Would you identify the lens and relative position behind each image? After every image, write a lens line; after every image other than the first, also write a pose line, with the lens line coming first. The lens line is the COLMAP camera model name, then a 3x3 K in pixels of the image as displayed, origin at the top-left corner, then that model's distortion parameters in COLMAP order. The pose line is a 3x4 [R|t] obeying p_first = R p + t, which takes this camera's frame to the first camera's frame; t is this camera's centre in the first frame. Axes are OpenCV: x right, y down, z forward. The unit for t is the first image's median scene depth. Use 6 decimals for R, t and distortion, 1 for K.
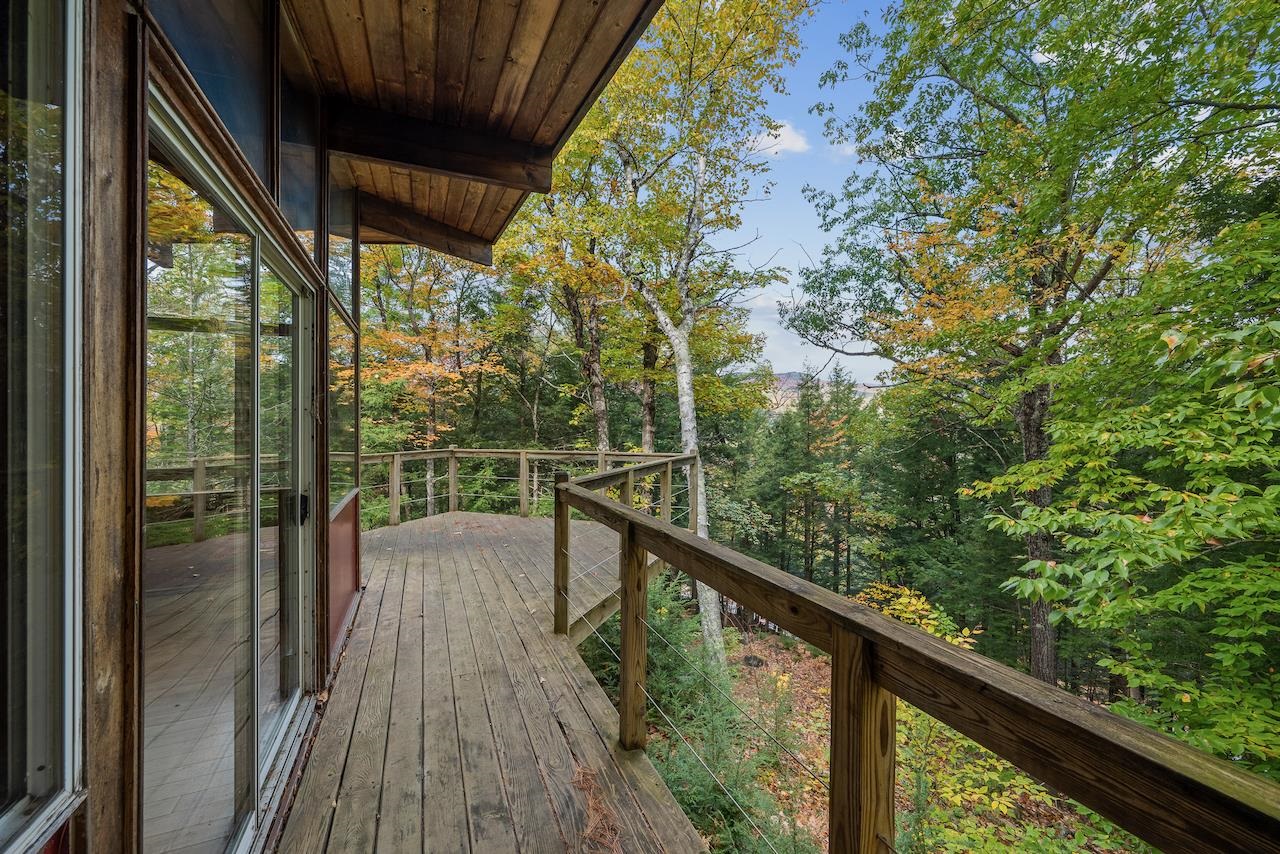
lens RADIAL K [[514.1, 0, 643.9], [0, 514.1, 411.0], [0, 0, 1]] dist [-0.000862, -0.000041]
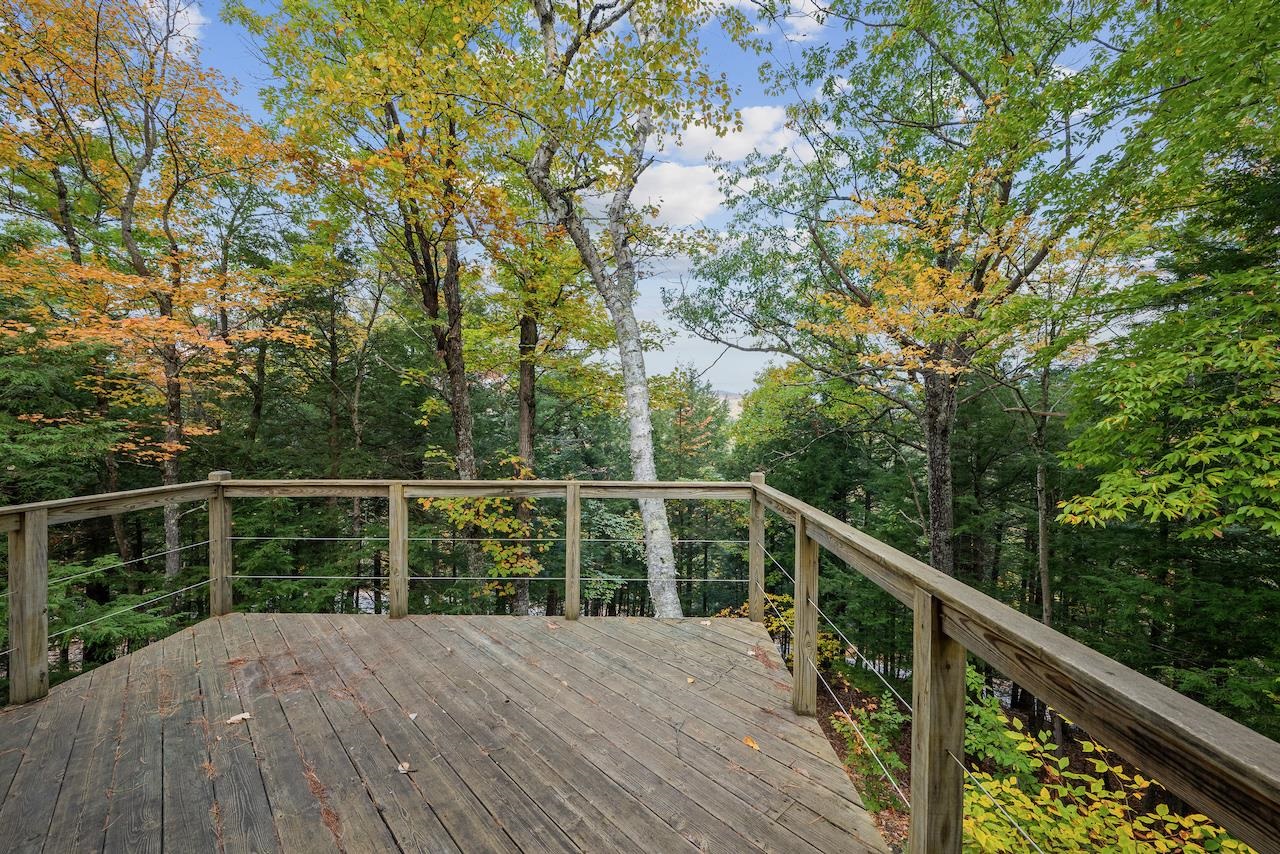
lens RADIAL K [[503.3, 0, 641.4], [0, 503.3, 422.7], [0, 0, 1]] dist [-0.001024, 0.000115]
pose [[0.939270, 0.003683, 0.343158, -0.086142], [-0.011287, 0.999733, 0.020162, 0.004260], [-0.342992, -0.022811, 0.939061, 0.226304]]
